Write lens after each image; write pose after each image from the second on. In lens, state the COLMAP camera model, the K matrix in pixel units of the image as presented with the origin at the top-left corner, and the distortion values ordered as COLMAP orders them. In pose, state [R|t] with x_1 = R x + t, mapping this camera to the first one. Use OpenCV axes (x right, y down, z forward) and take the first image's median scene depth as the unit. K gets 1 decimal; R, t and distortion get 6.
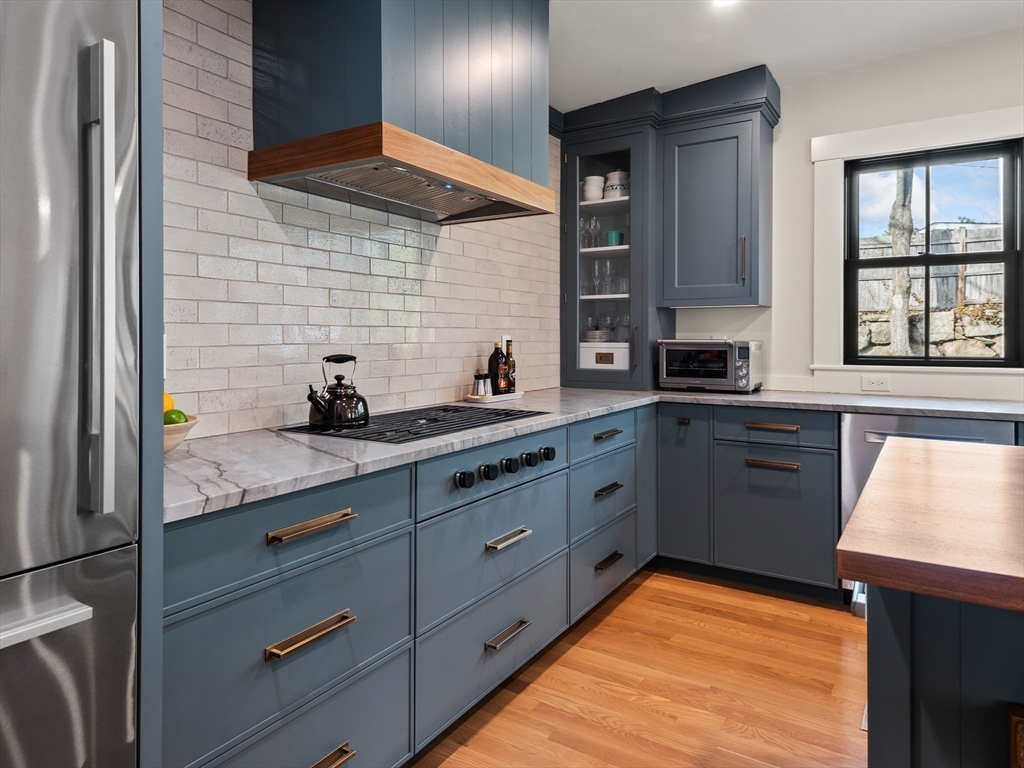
lens RADIAL K [[627.6, 0, 504.0], [0, 627.6, 335.8], [0, 0, 1]] dist [-0.001743, 0.001323]
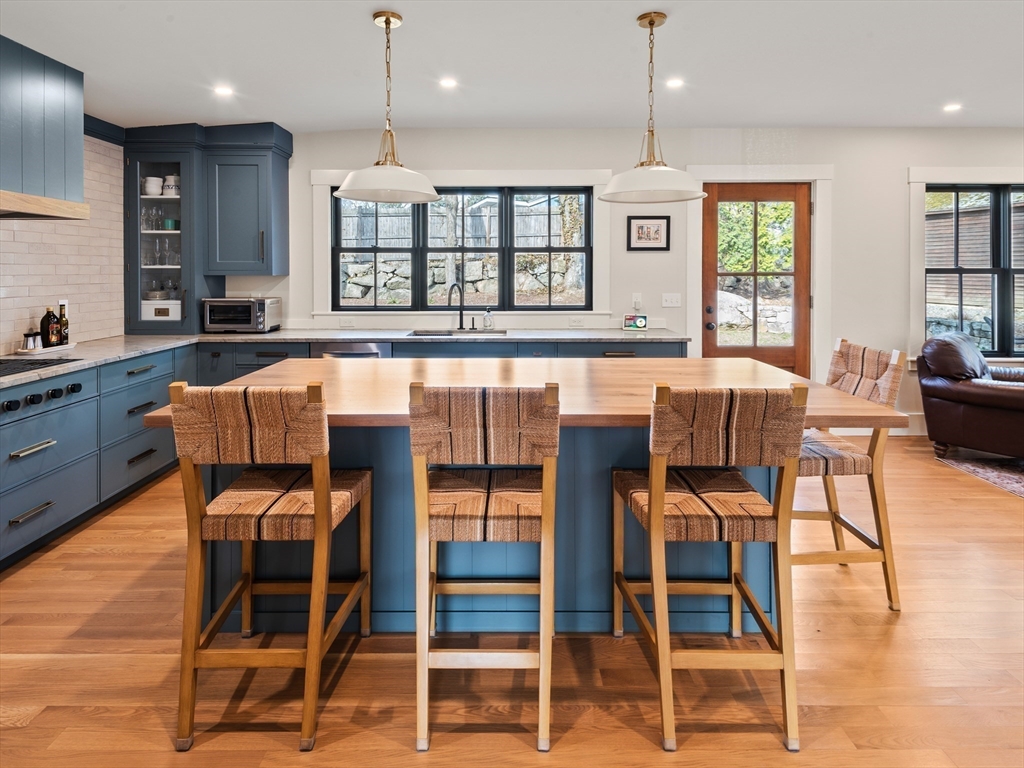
lens RADIAL K [[537.8, 0, 501.9], [0, 537.8, 276.9], [0, 0, 1]] dist [0.005708, -0.005507]
pose [[0.839614, -0.005106, 0.543160, 0.154167], [-0.003593, 0.999882, 0.014954, -0.065674], [-0.543172, -0.014507, 0.839496, -0.411653]]
